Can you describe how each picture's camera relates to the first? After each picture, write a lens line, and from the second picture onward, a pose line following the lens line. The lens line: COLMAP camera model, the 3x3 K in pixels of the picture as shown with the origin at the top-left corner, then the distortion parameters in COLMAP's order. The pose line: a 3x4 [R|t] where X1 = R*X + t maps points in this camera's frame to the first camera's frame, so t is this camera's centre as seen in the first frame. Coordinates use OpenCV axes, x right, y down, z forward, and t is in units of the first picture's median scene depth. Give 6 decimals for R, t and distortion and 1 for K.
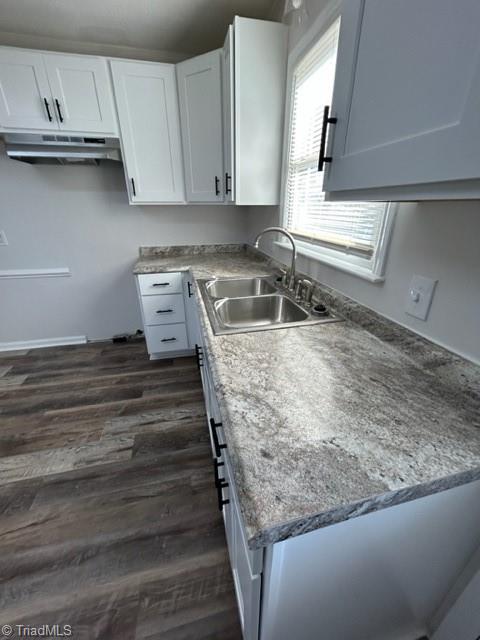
lens RADIAL K [[260.3, 0, 240.0], [0, 260.3, 320.0], [0, 0, 1]] dist [-0.000412, -0.000070]
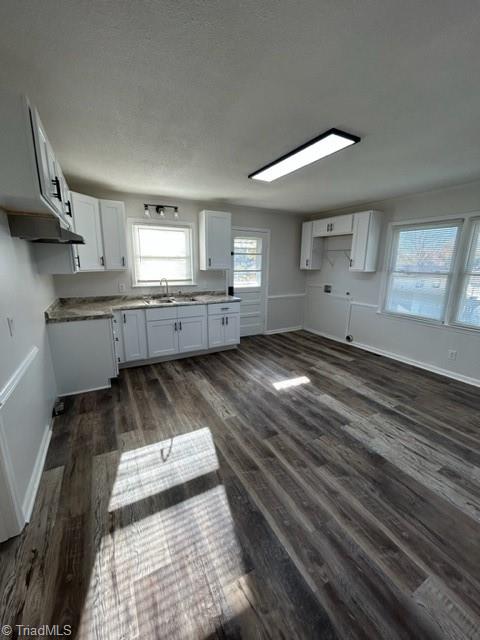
lens RADIAL K [[260.3, 0, 240.0], [0, 260.3, 320.0], [0, 0, 1]] dist [-0.000412, -0.000070]
pose [[-0.270927, -0.216507, 0.937935, -2.109621], [0.371267, 0.875485, 0.309334, -0.372767], [-0.888121, 0.432031, -0.156811, 0.645348]]
